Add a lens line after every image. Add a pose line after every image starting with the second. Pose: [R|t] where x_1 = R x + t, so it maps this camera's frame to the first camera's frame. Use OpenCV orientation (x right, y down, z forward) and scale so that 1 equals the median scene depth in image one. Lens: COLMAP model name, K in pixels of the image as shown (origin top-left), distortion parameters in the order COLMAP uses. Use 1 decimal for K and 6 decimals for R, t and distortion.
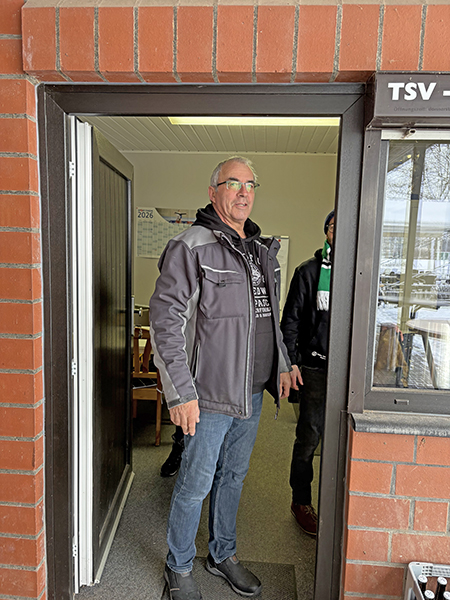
lens RADIAL K [[451.4, 0, 225.0], [0, 451.4, 300.0], [0, 0, 1]] dist [0.078215, -0.092004]
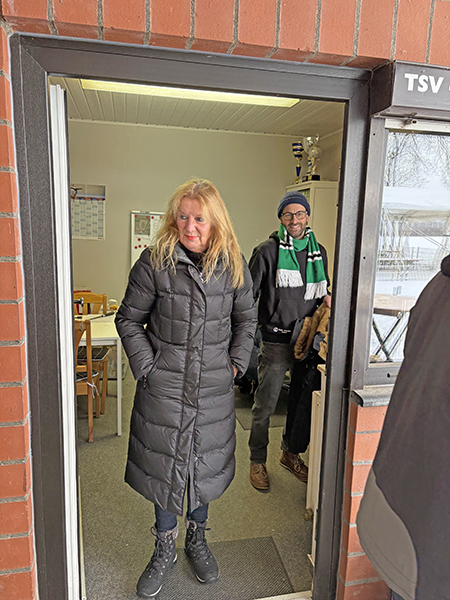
lens RADIAL K [[452.1, 0, 229.5], [0, 452.1, 304.6], [0, 0, 1]] dist [0.047819, -0.056743]
pose [[0.955405, -0.056131, 0.289916, -0.312904], [0.037818, 0.996942, 0.068389, -0.035186], [-0.292868, -0.054375, 0.954606, 0.095653]]
